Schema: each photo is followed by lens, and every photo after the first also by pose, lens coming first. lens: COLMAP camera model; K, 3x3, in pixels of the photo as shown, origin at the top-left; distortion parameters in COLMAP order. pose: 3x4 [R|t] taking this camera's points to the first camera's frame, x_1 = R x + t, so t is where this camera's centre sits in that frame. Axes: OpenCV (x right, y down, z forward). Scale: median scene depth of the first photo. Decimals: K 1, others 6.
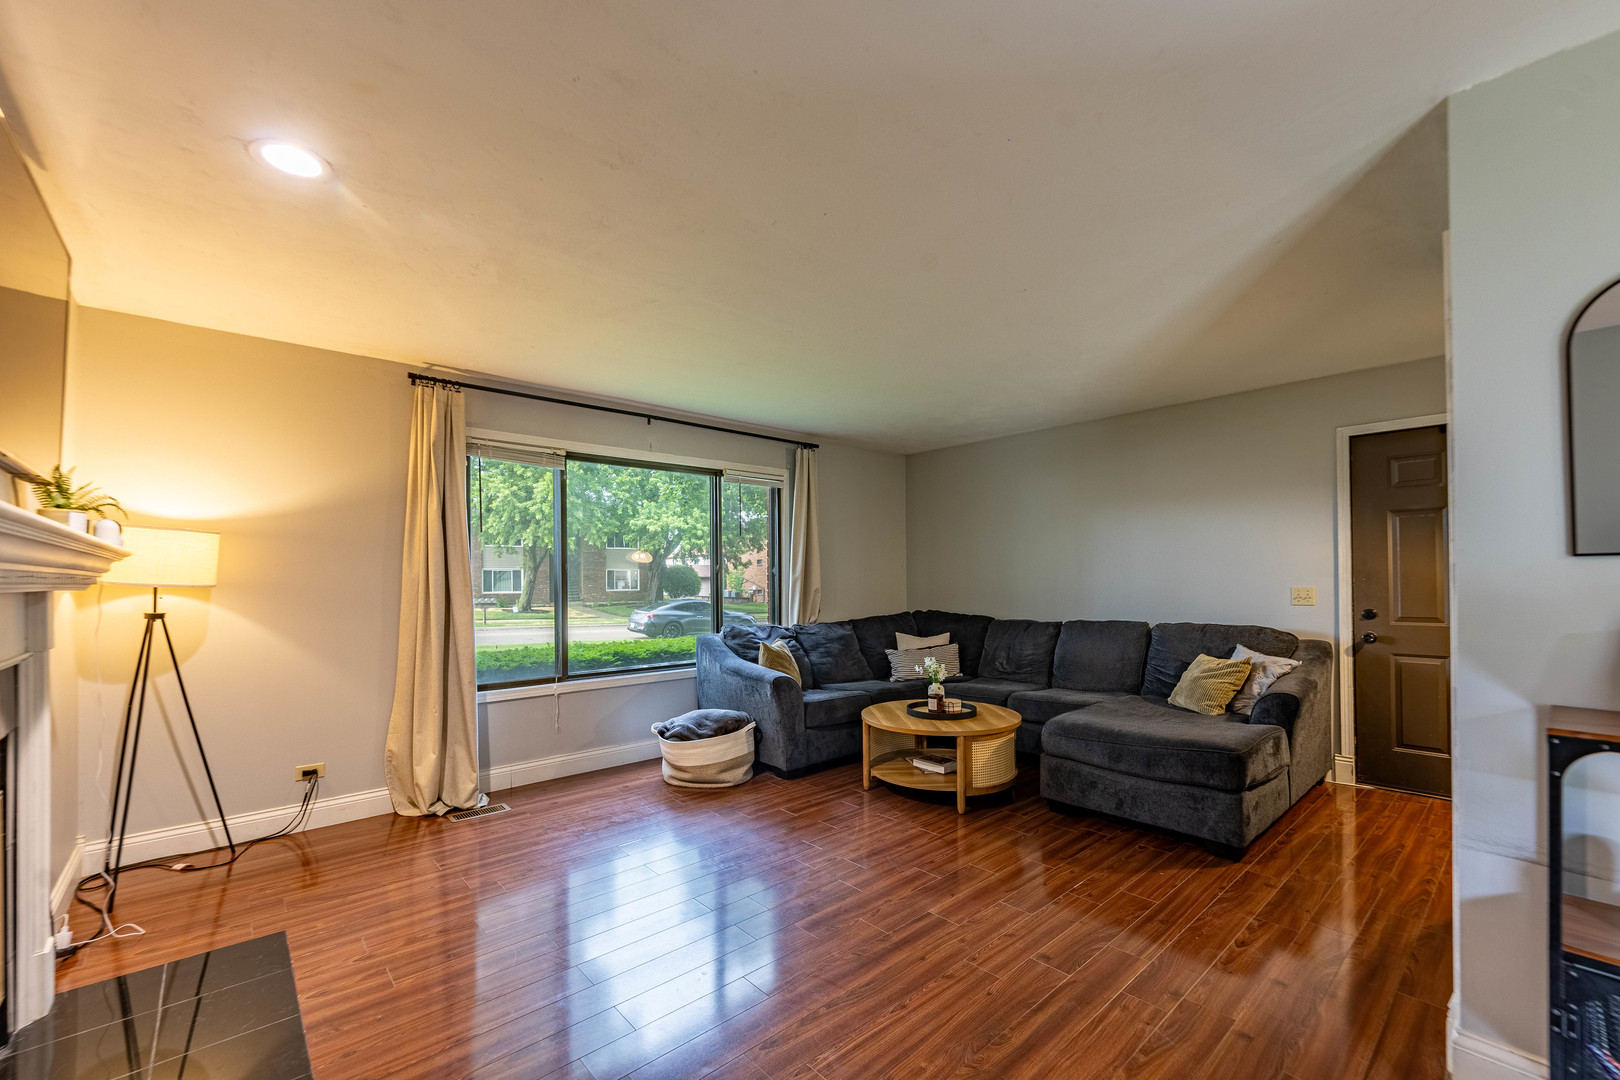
lens RADIAL K [[663.0, 0, 805.0], [0, 663.0, 573.1], [0, 0, 1]] dist [0.002014, 0.000067]
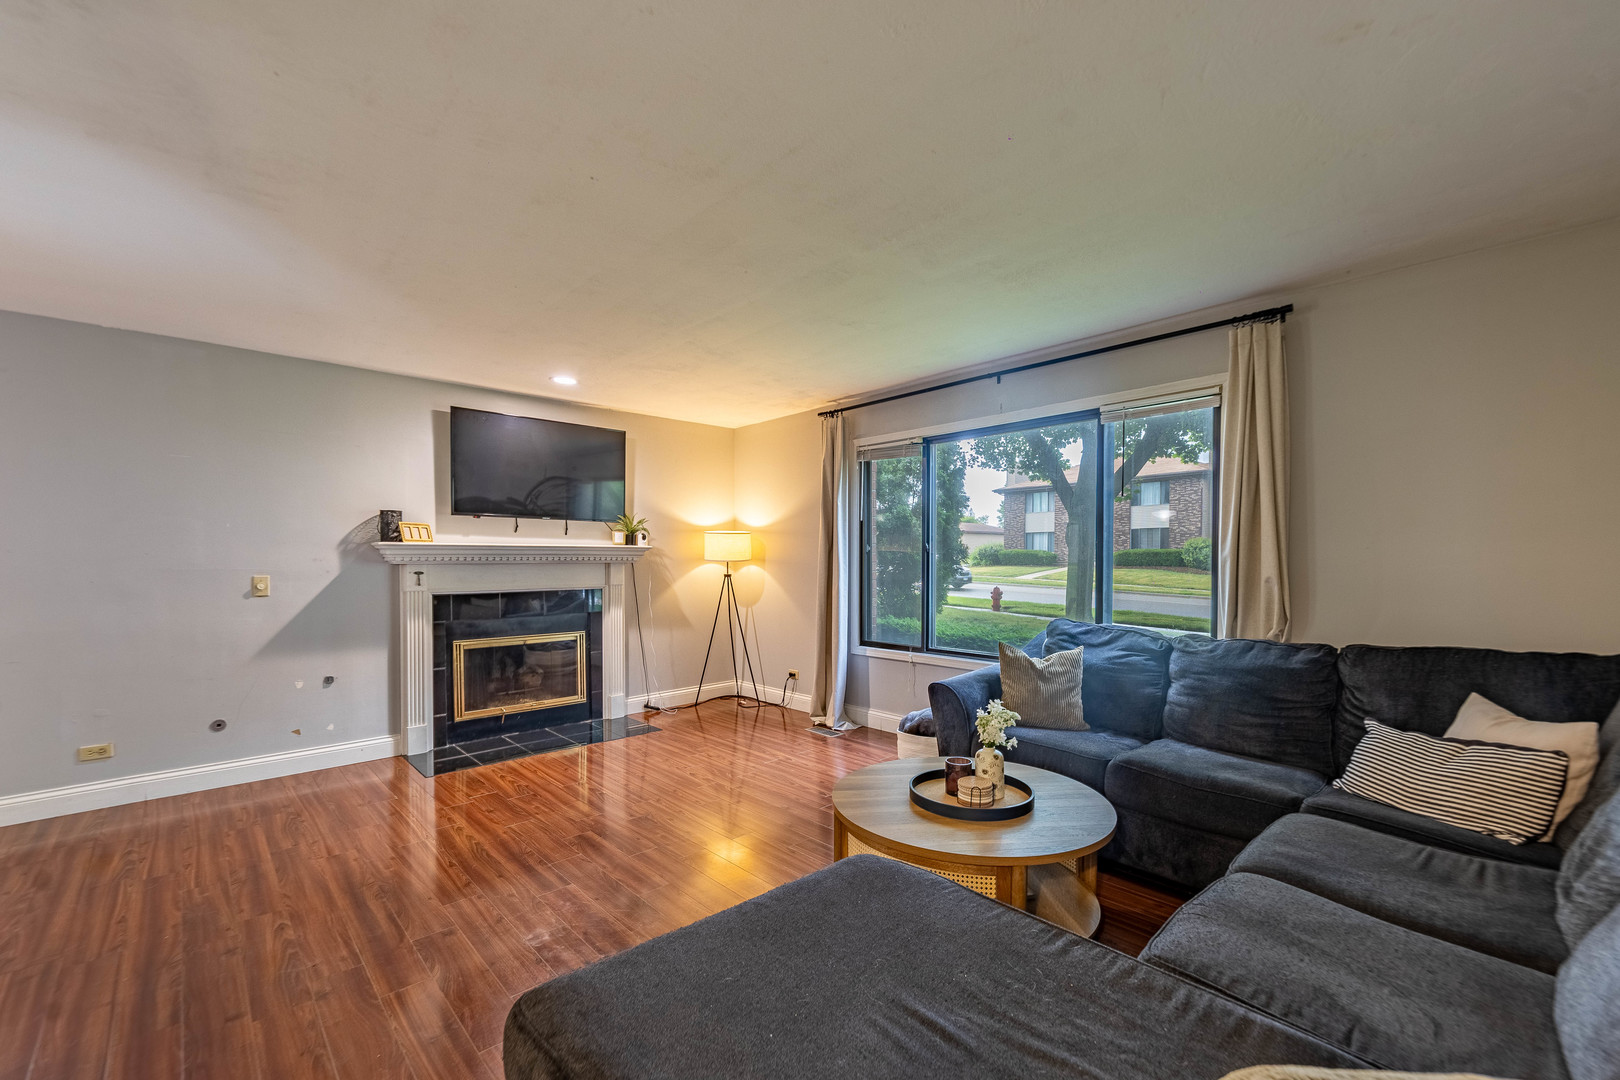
lens RADIAL K [[667.2, 0, 816.2], [0, 667.2, 578.8], [0, 0, 1]] dist [0.002437, -0.000022]
pose [[0.033456, 0.041724, -0.998569, 0.964825], [0.013936, 0.999012, 0.042210, -0.007148], [0.999343, -0.015328, 0.032841, 1.066559]]
